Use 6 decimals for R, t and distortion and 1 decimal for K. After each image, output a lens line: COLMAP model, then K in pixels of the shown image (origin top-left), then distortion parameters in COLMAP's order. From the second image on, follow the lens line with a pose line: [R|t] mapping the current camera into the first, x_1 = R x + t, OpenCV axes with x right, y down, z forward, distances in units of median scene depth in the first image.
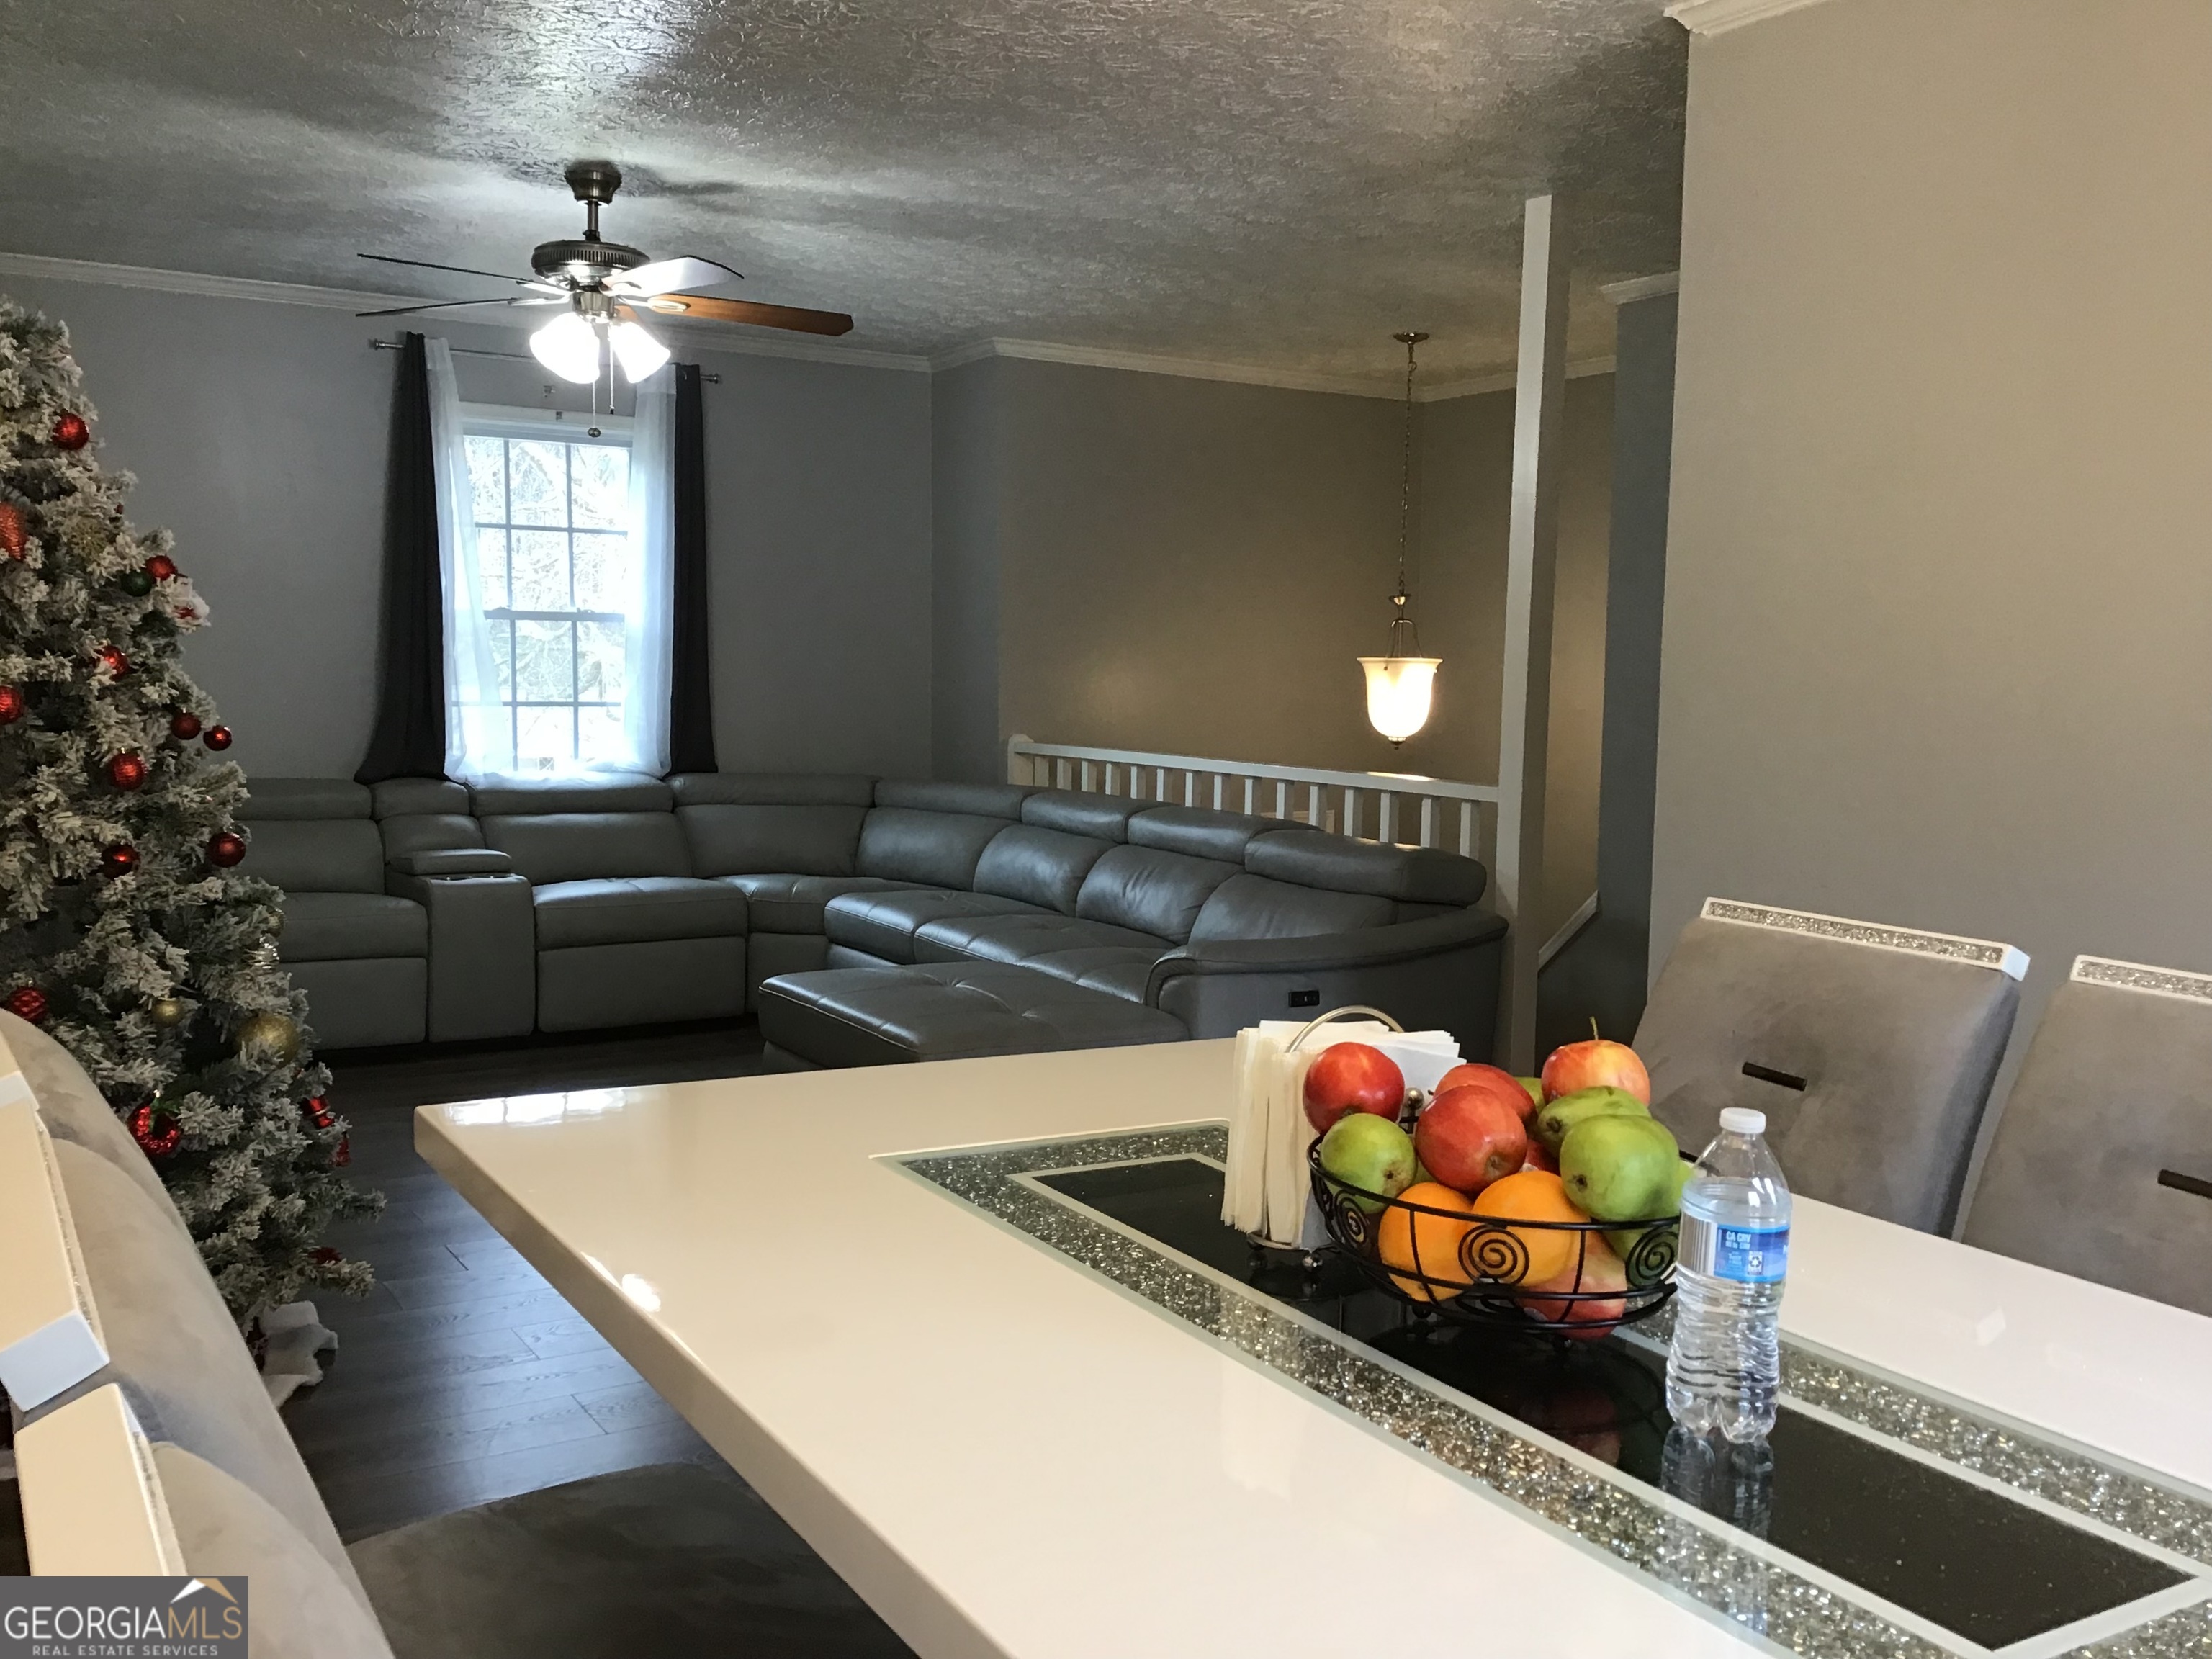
lens RADIAL K [[2005.4, 0, 1106.0], [0, 2005.4, 829.5], [0, 0, 1]] dist [0.146331, -0.259124]
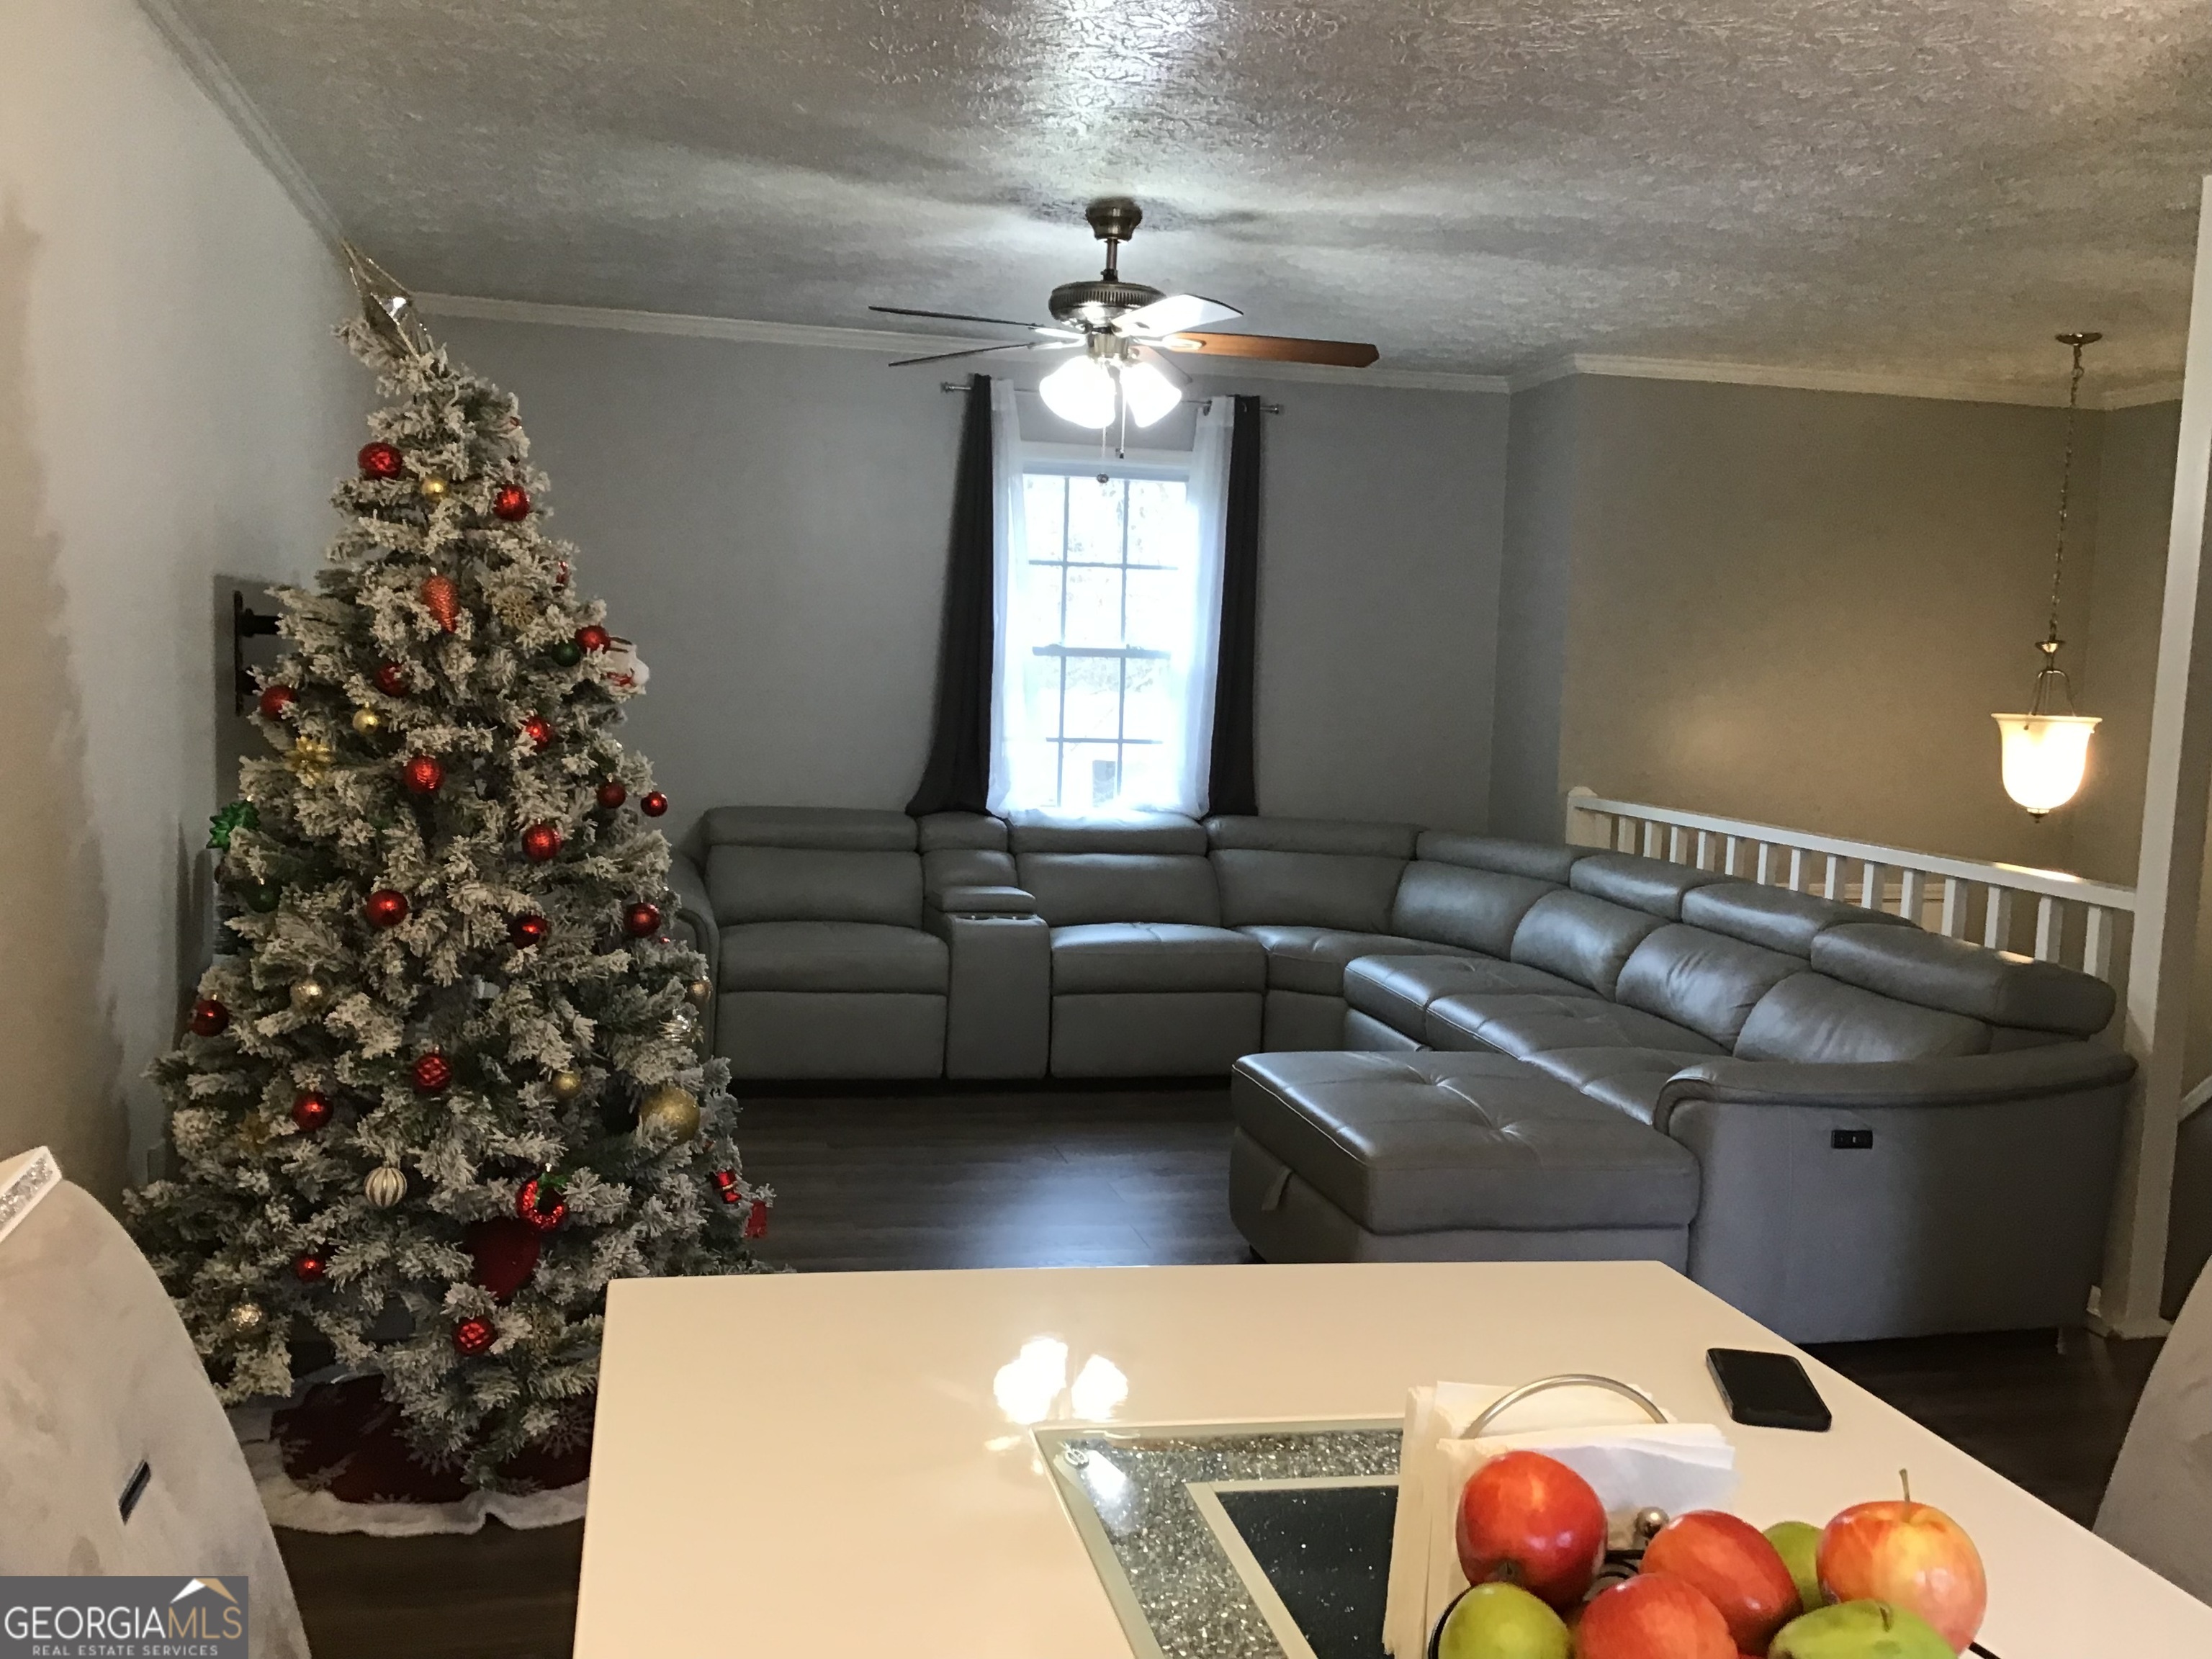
lens RADIAL K [[2005.4, 0, 1106.0], [0, 2005.4, 829.5], [0, 0, 1]] dist [0.146331, -0.259124]
pose [[0.948344, 0.045191, -0.314008, 0.057572], [-0.046132, 0.998925, 0.004437, -0.030848], [0.313871, 0.010278, 0.949410, 0.084487]]
